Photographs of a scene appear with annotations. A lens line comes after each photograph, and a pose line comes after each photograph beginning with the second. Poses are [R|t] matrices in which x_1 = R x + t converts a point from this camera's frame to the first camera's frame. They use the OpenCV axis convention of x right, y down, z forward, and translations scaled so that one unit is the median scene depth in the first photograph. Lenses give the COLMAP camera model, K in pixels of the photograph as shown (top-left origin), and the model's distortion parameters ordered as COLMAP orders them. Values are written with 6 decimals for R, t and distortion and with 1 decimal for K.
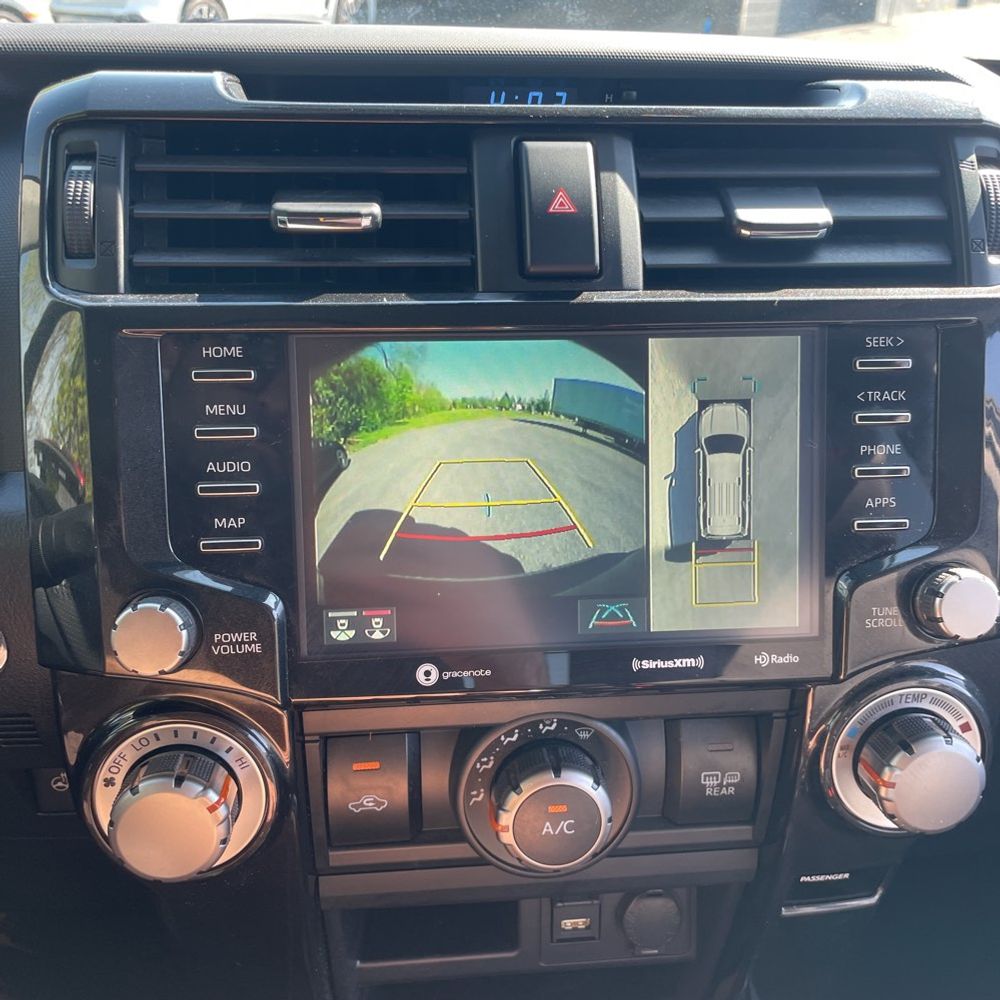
lens RADIAL K [[1021.5, 0, 508.9], [0, 1021.5, 515.1], [0, 0, 1]] dist [0.099137, -0.172583]
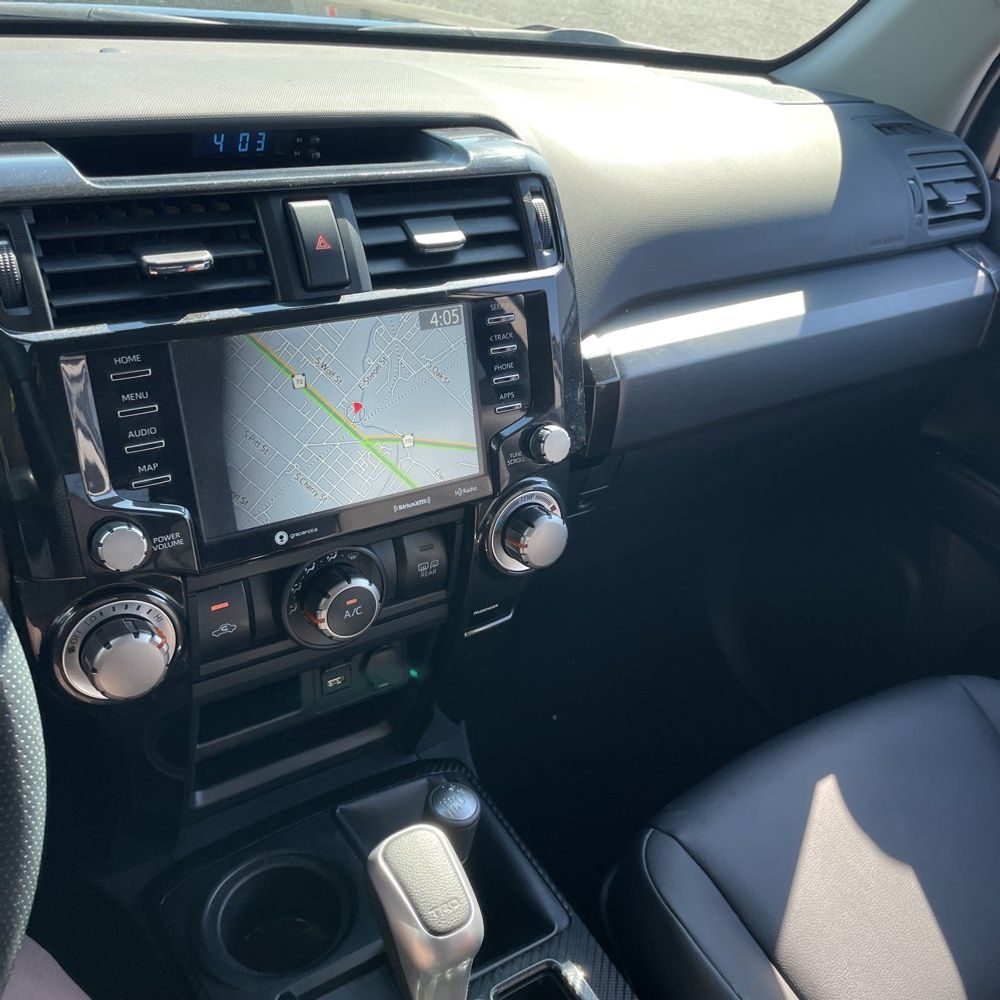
lens RADIAL K [[1015.9, 0, 514.1], [0, 1015.9, 493.2], [0, 0, 1]] dist [0.108809, -0.172592]
pose [[0.877300, -0.178294, 0.445596, -0.454662], [0.111607, 0.978772, 0.171897, -0.150091], [-0.466785, -0.101073, 0.878576, -0.591776]]
